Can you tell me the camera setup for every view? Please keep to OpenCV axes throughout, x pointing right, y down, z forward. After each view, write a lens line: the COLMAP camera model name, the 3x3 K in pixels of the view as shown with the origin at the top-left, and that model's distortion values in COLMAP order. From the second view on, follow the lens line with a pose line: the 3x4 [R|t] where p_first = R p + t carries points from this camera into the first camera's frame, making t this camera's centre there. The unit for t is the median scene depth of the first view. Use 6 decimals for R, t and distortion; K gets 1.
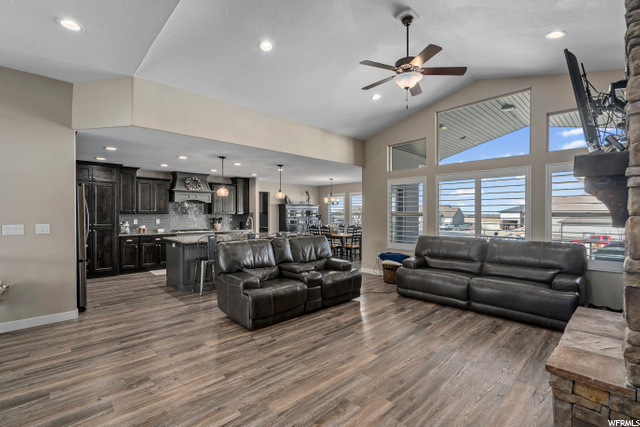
lens RADIAL K [[289.8, 0, 321.2], [0, 289.8, 218.0], [0, 0, 1]] dist [-0.006603, 0.002626]
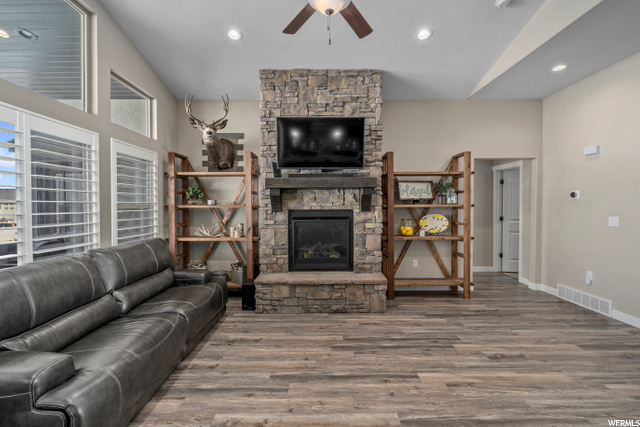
lens RADIAL K [[289.8, 0, 320.3], [0, 289.8, 211.1], [0, 0, 1]] dist [-0.006603, 0.002626]
pose [[-0.723628, -0.012040, 0.690086, -0.120866], [0.010454, 0.999542, 0.028401, -0.015472], [-0.690111, 0.027766, -0.723170, 1.248309]]
